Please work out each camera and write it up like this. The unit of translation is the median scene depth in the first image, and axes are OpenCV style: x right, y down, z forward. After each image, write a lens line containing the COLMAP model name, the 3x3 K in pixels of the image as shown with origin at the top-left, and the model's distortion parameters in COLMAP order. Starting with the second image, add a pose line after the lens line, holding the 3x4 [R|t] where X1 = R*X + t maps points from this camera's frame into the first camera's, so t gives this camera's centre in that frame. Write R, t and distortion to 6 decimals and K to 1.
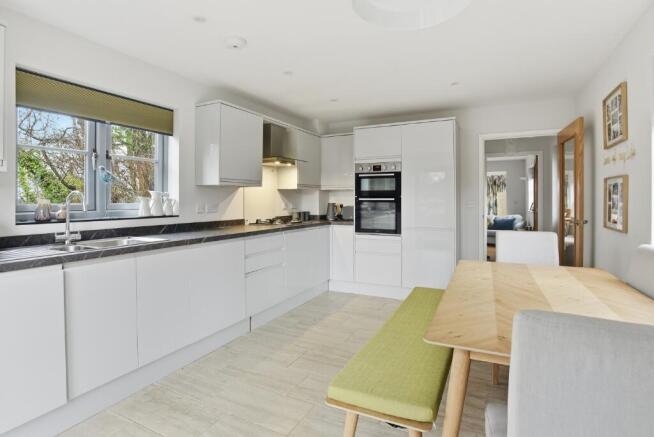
lens RADIAL K [[336.0, 0, 324.9], [0, 336.0, 209.3], [0, 0, 1]] dist [-0.003044, -0.000225]
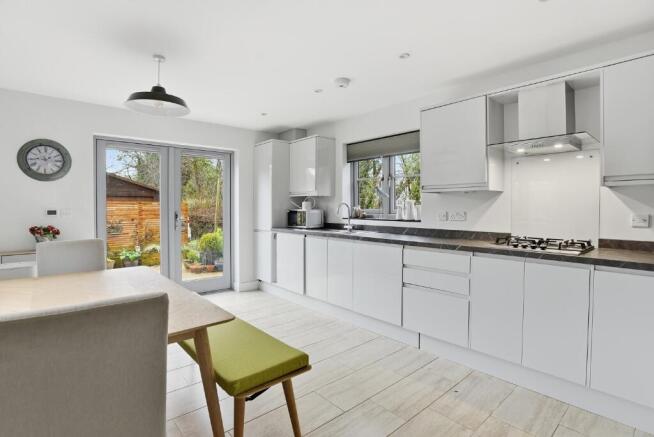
lens RADIAL K [[336.0, 0, 324.9], [0, 336.0, 209.3], [0, 0, 1]] dist [-0.003044, -0.000225]
pose [[-0.364474, 0.021082, -0.930975, 0.760722], [-0.009269, 0.999612, 0.026265, -0.048716], [0.931167, 0.018202, -0.364137, 1.122262]]
